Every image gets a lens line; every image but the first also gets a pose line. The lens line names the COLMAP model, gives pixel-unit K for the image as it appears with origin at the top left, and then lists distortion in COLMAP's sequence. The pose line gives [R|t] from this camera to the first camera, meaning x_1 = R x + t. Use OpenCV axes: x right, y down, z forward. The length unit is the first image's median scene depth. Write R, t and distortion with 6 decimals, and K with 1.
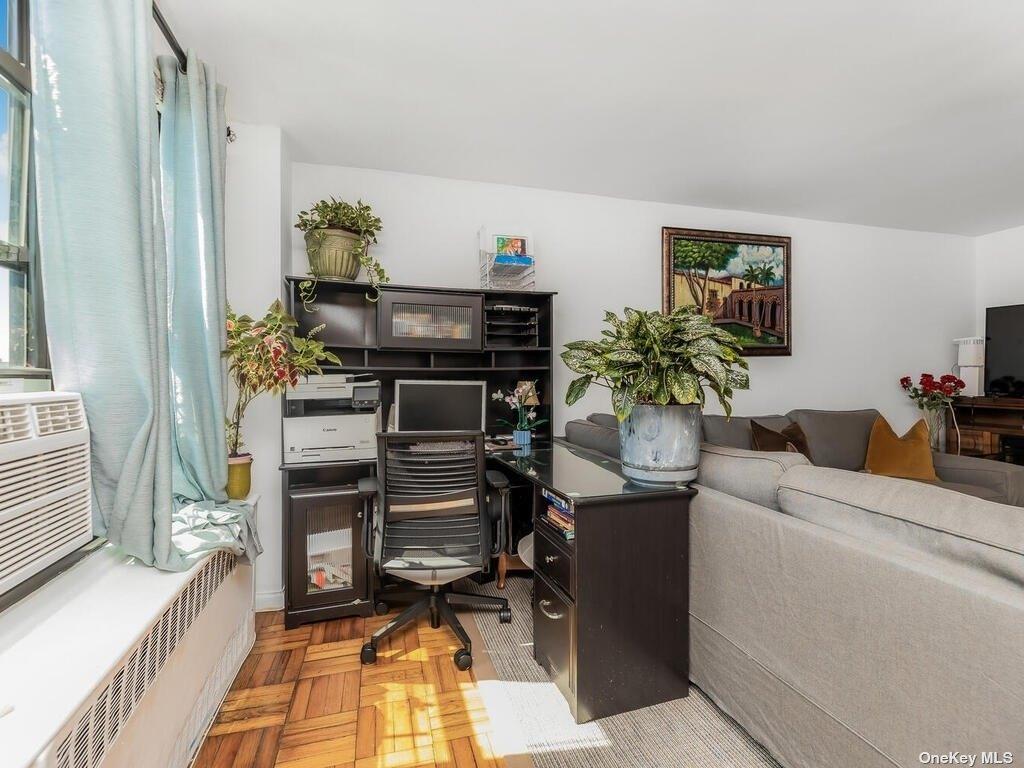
lens RADIAL K [[487.4, 0, 512.0], [0, 487.4, 384.0], [0, 0, 1]] dist [0.002615, 0.000017]
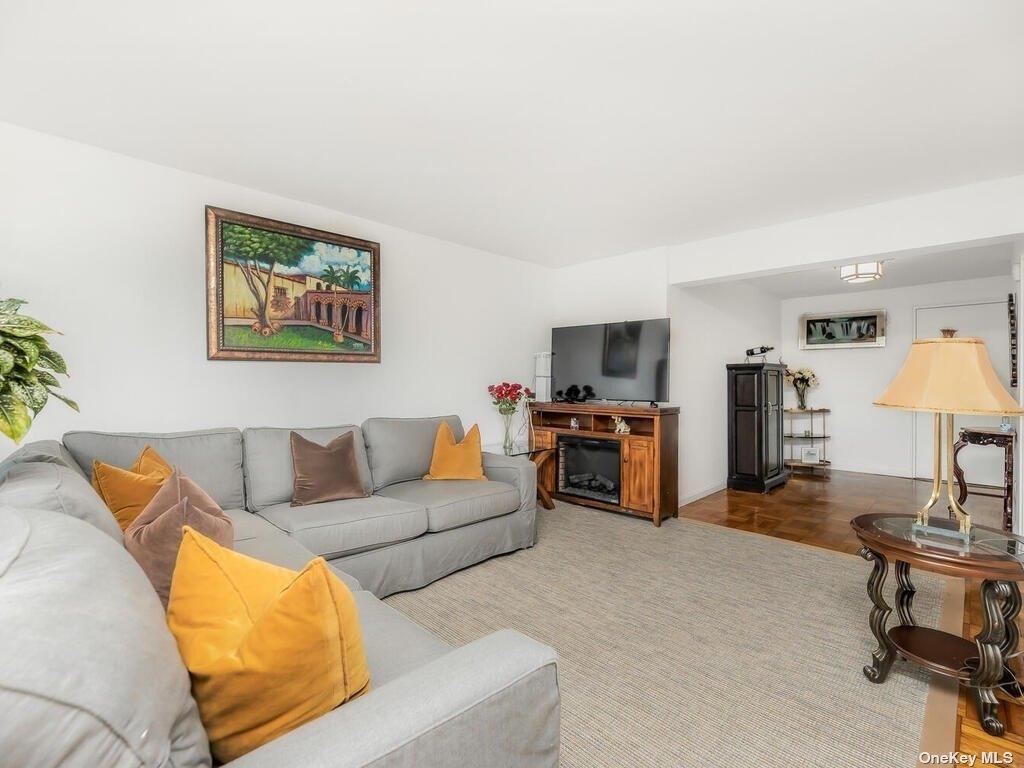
lens RADIAL K [[487.4, 0, 512.0], [0, 487.4, 384.0], [0, 0, 1]] dist [0.002615, 0.000017]
pose [[0.872117, 0.007448, 0.489241, 0.338910], [-0.000599, 0.999900, -0.014154, -0.001711], [-0.489298, 0.012051, 0.872034, 0.008532]]
